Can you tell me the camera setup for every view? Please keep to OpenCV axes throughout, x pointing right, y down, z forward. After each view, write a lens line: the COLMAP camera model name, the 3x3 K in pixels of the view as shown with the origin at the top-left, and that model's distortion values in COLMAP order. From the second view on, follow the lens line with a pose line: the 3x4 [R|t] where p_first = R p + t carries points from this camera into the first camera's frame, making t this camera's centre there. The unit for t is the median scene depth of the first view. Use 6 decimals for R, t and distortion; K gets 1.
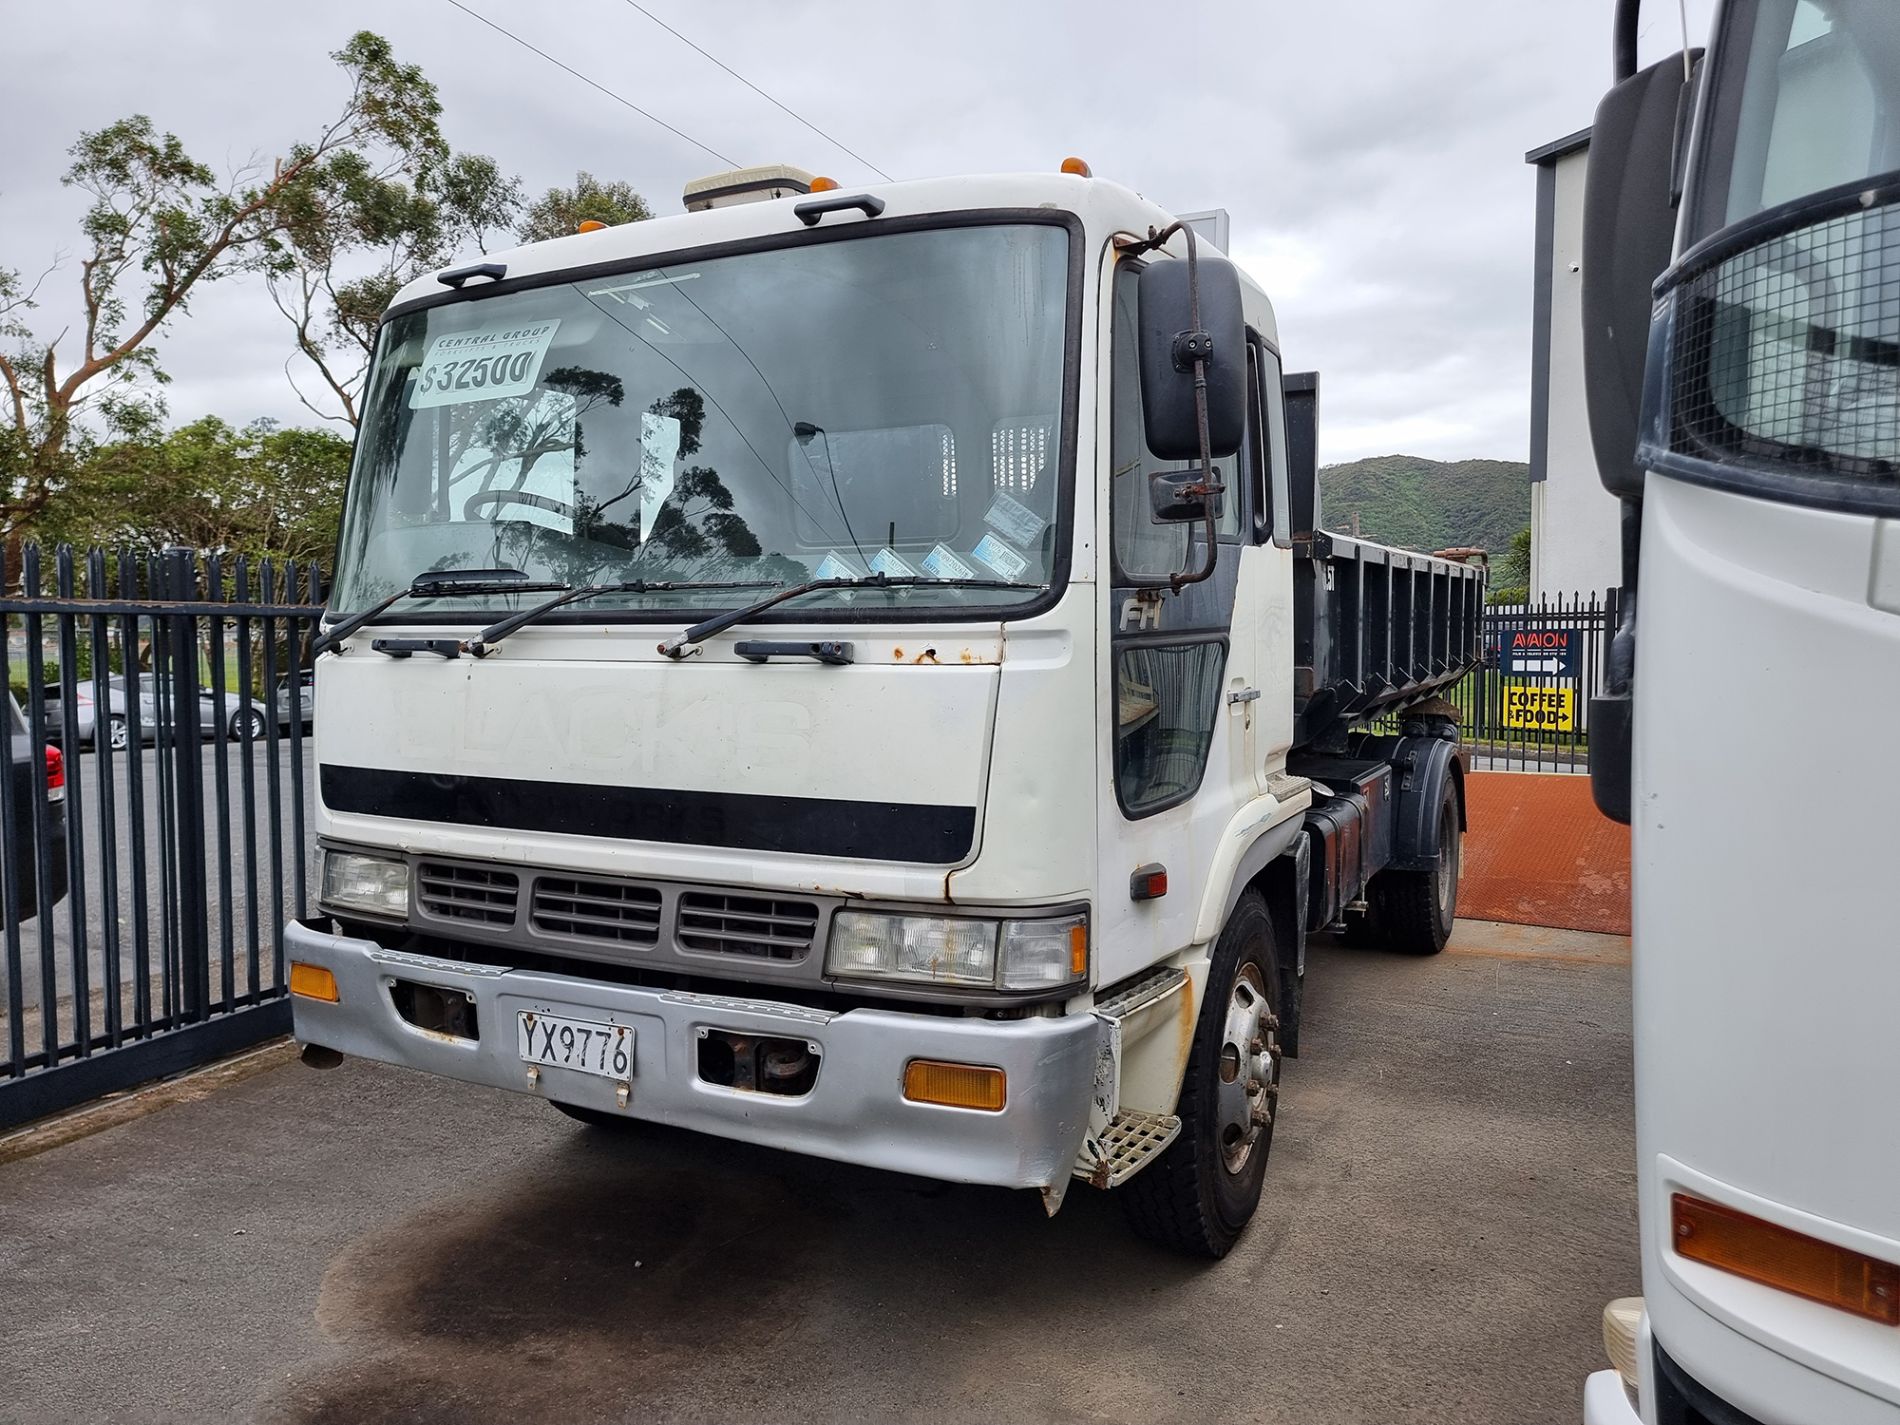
lens RADIAL K [[1311.7, 0, 1036.3], [0, 1311.7, 710.4], [0, 0, 1]] dist [0.073461, -0.045894]
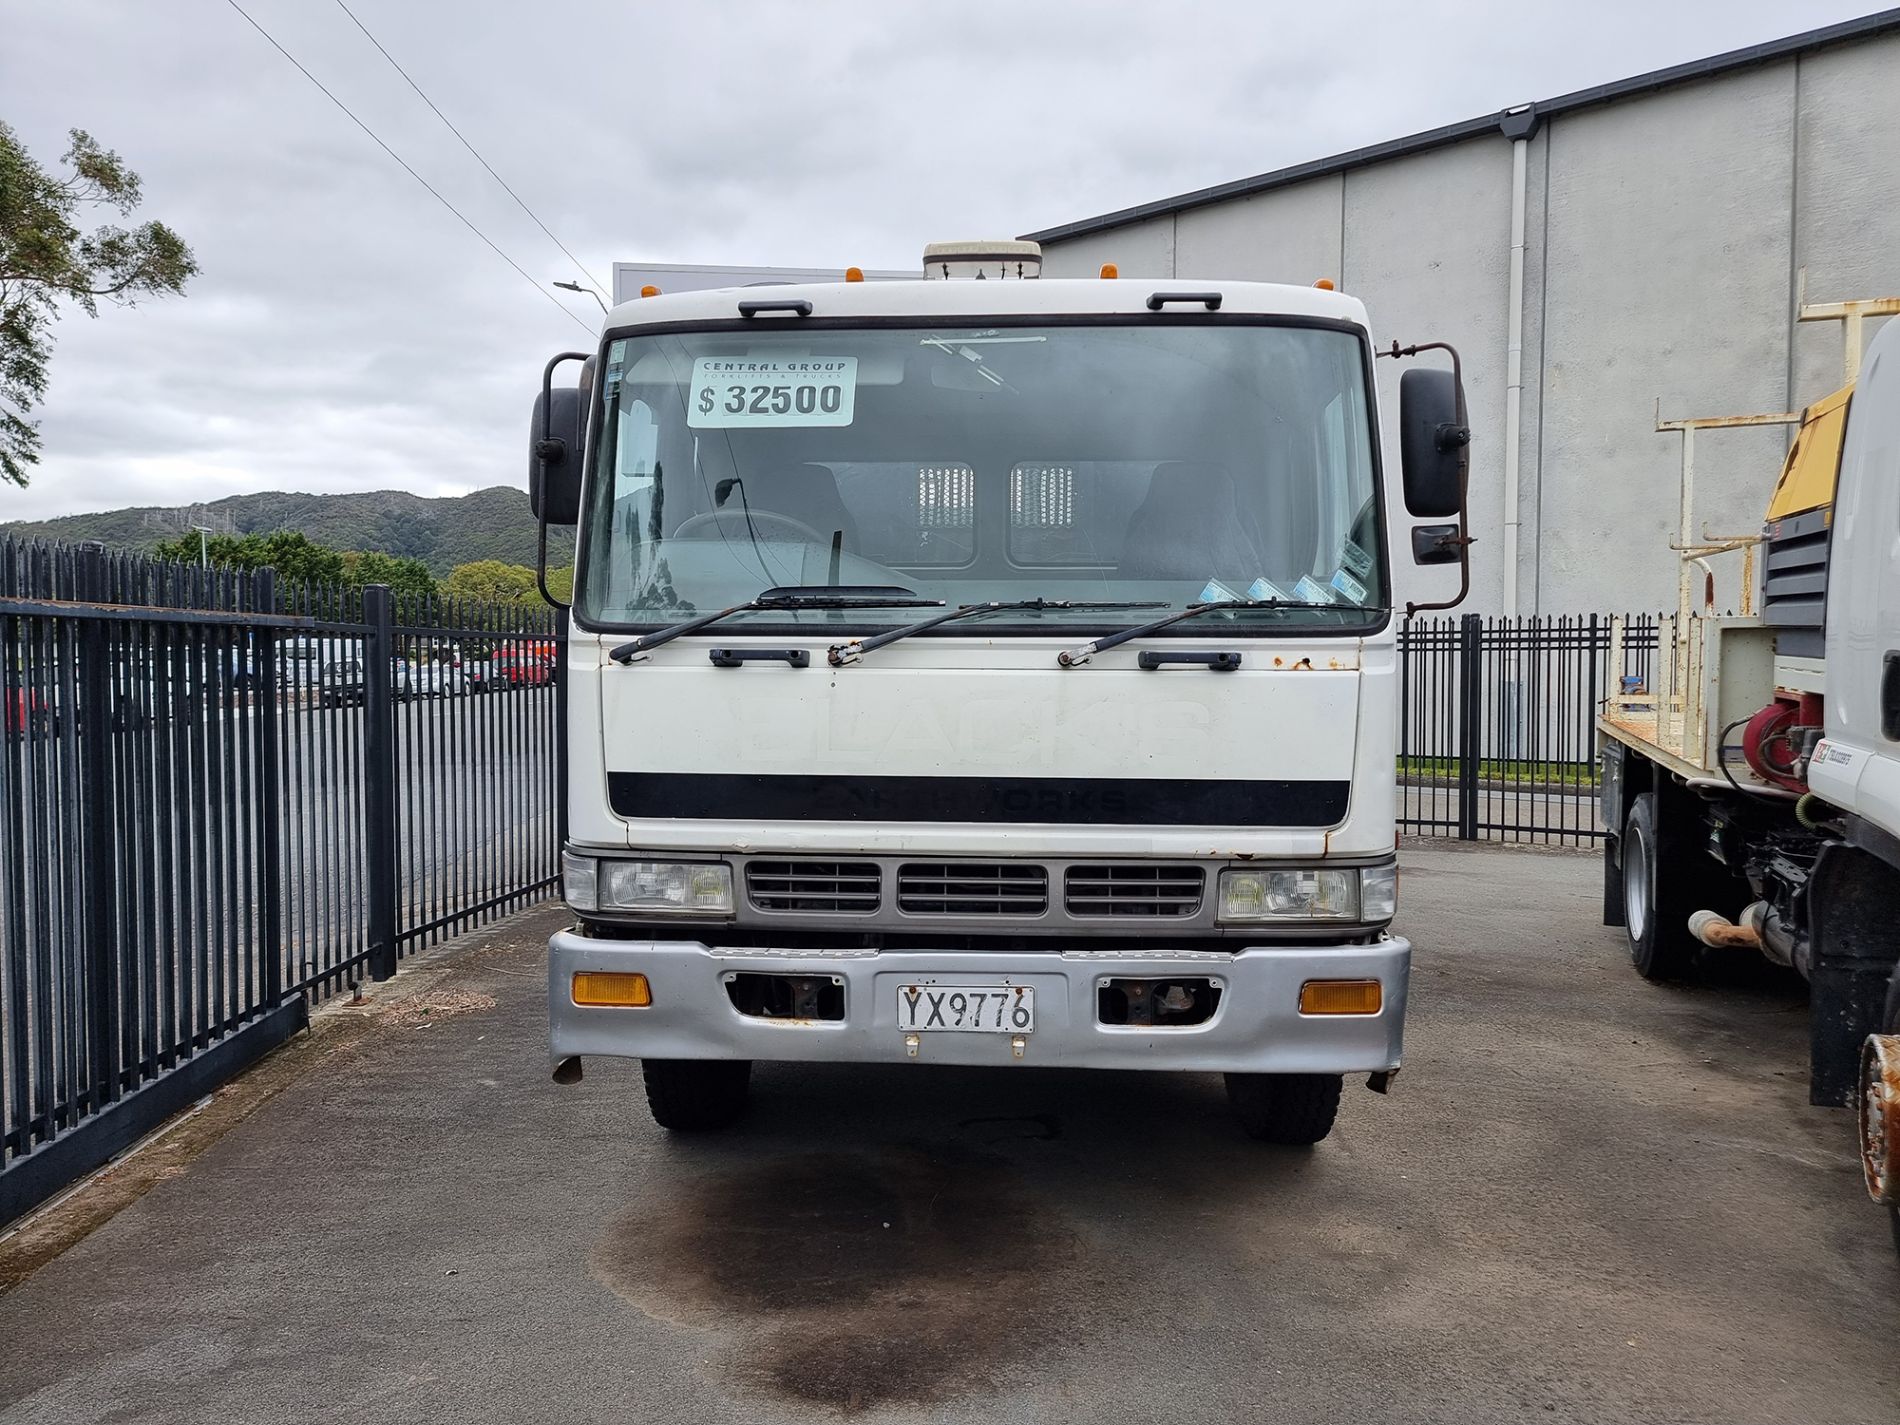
lens RADIAL K [[1311.7, 0, 947.3], [0, 1311.7, 711.2], [0, 0, 1]] dist [0.073461, -0.045894]
pose [[0.908499, -0.011133, 0.417739, -0.839335], [0.018282, 0.999747, -0.013115, 0.013673], [-0.417487, 0.019552, 0.908472, -0.013693]]
